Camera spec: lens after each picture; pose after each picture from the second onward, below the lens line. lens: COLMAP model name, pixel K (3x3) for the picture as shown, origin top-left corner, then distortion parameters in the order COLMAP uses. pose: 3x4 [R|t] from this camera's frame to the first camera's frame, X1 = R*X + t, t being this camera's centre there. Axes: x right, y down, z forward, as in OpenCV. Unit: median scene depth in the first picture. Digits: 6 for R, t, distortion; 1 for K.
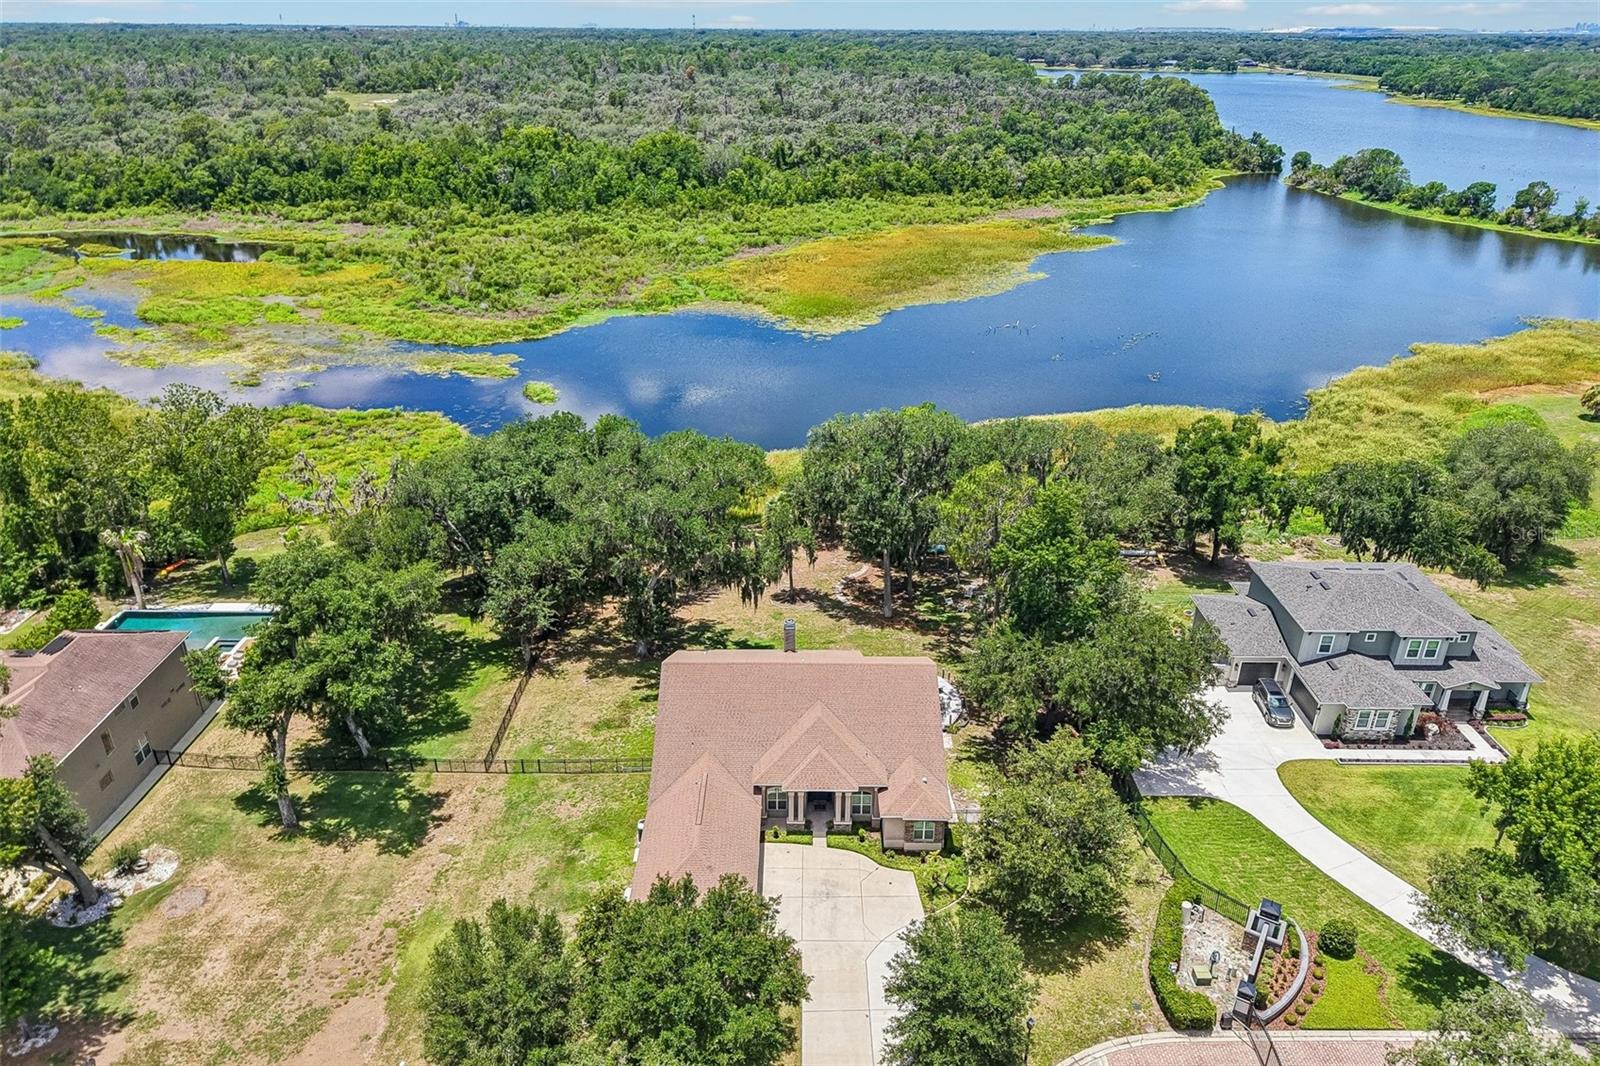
lens RADIAL K [[1061.1, 0, 801.4], [0, 1061.1, 543.0], [0, 0, 1]] dist [-0.000528, -0.003418]
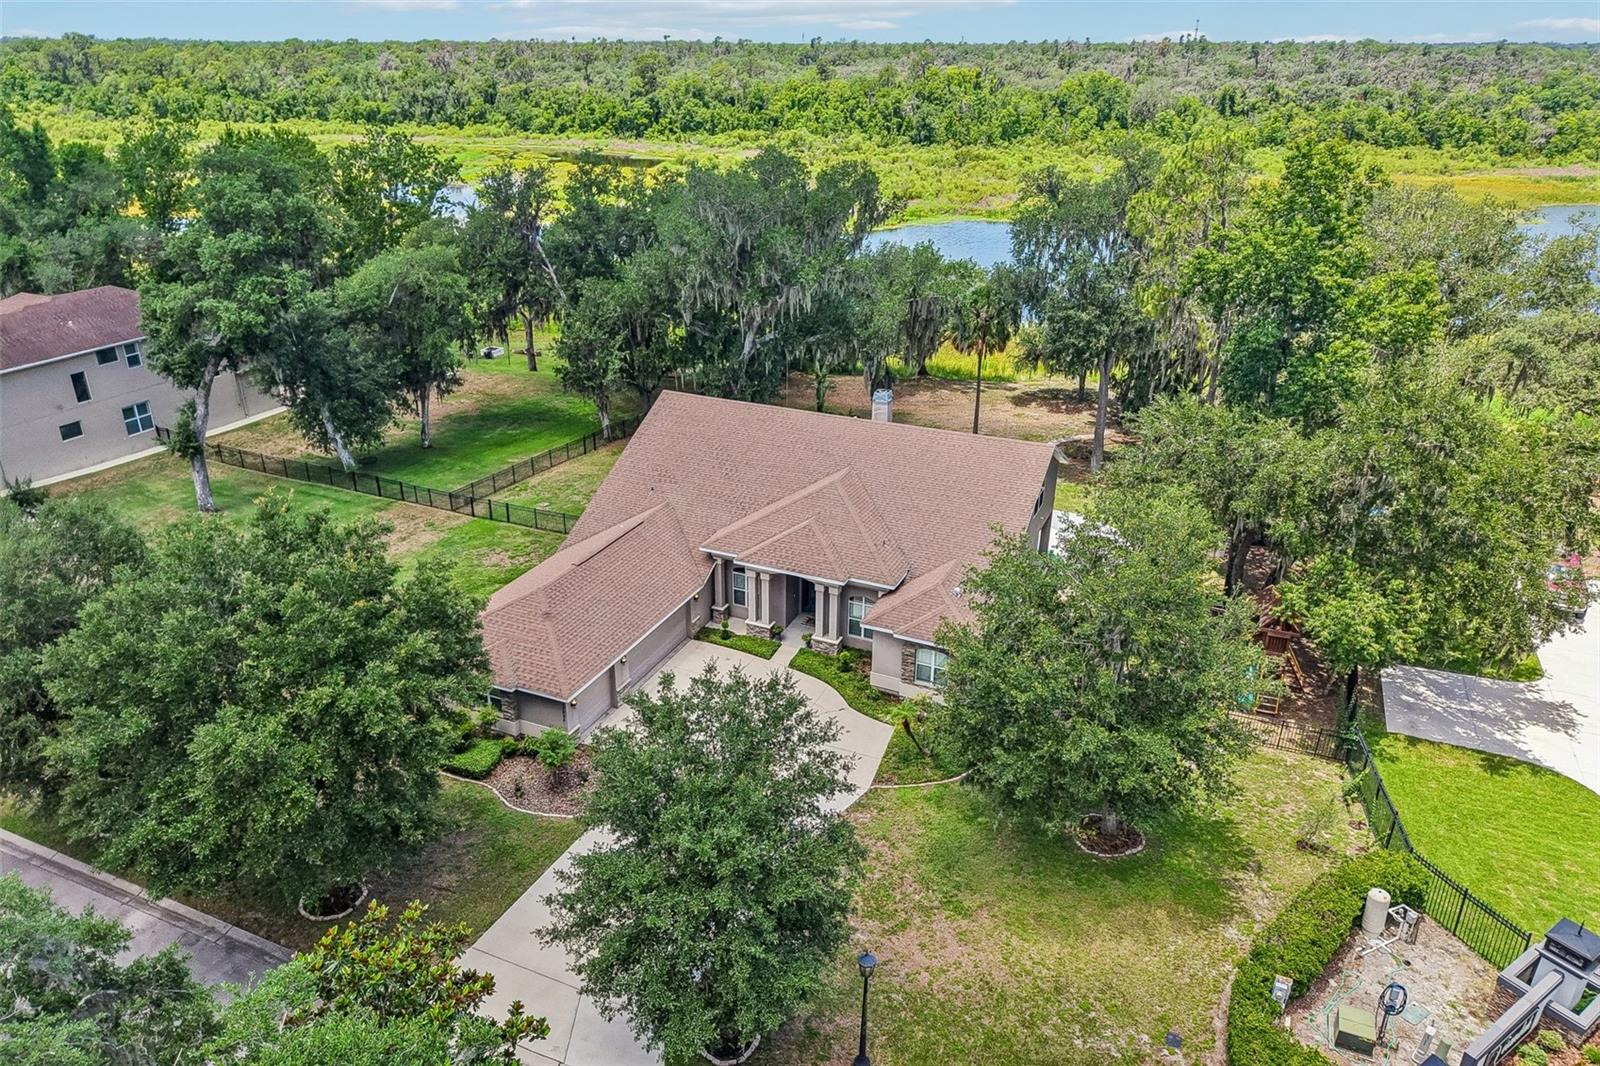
lens RADIAL K [[1061.1, 0, 798.8], [0, 1061.1, 568.2], [0, 0, 1]] dist [-0.000528, -0.003418]
pose [[0.913197, 0.175978, -0.367565, 0.054592], [-0.174181, 0.983967, 0.038349, 0.044494], [0.368420, 0.029002, 0.929207, 0.091232]]
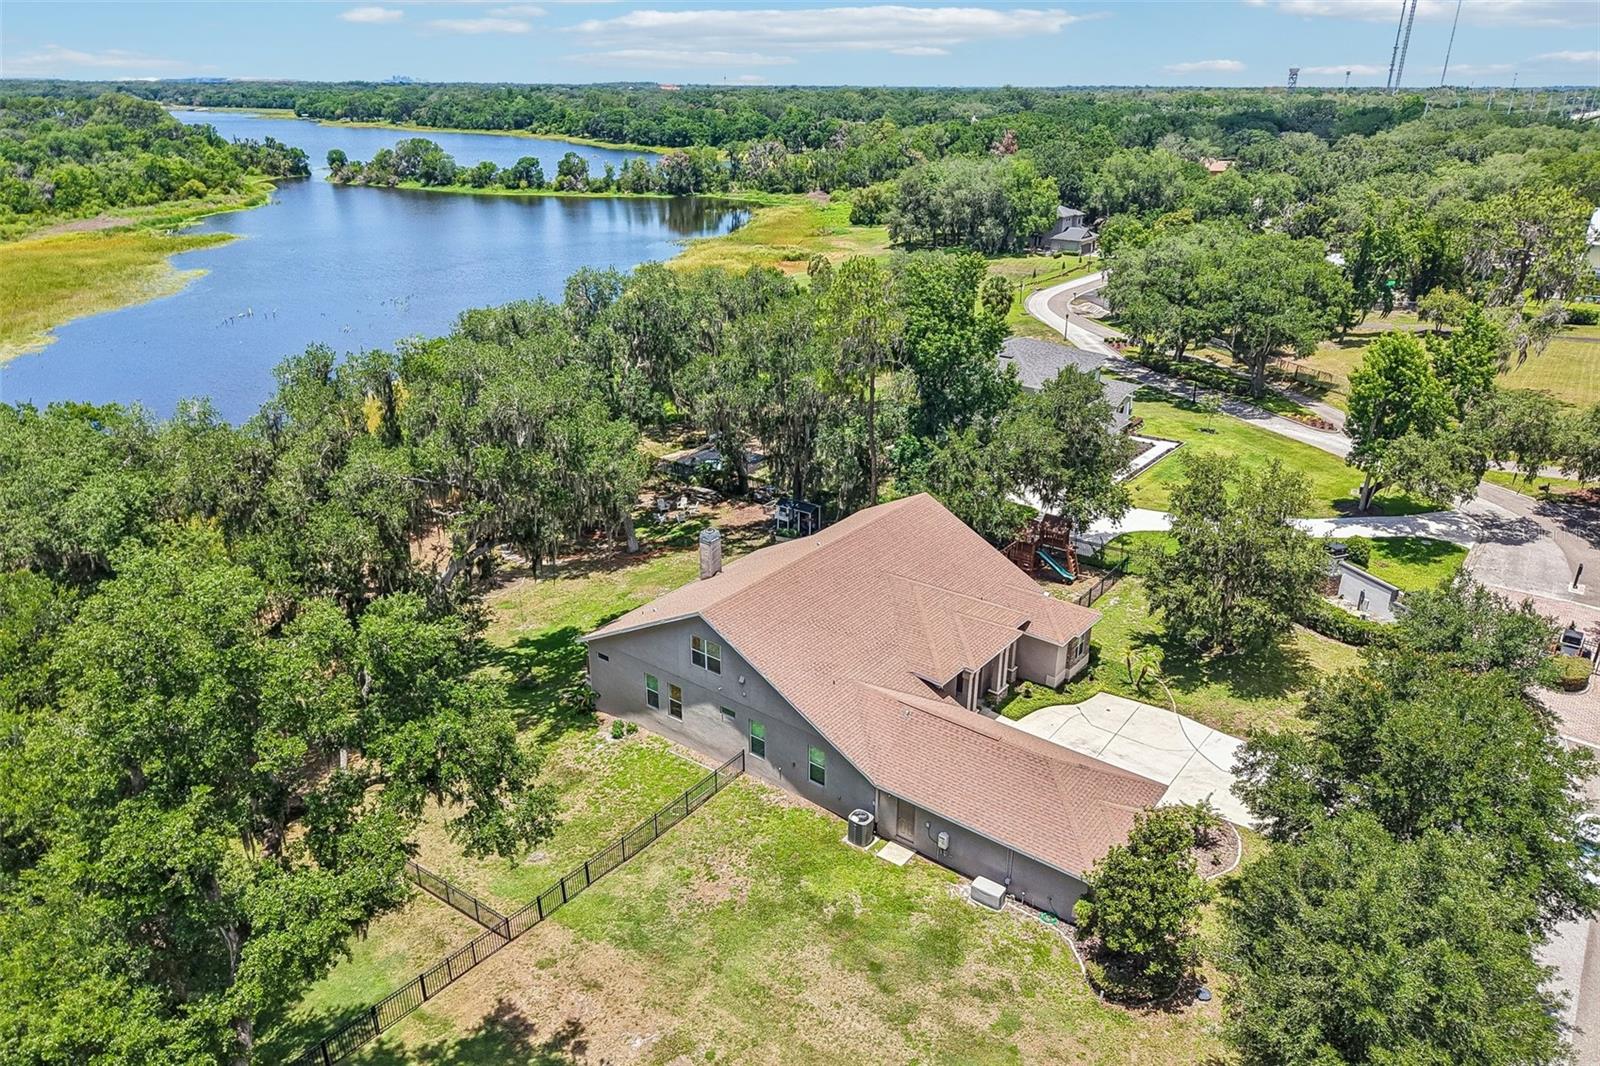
lens RADIAL K [[1061.1, 0, 791.5], [0, 1061.1, 523.9], [0, 0, 1]] dist [-0.000528, -0.003418]
pose [[0.612129, -0.300464, 0.731450, -0.129617], [0.339104, 0.935371, 0.100445, 0.004243], [-0.714357, 0.186553, 0.674457, 0.123248]]
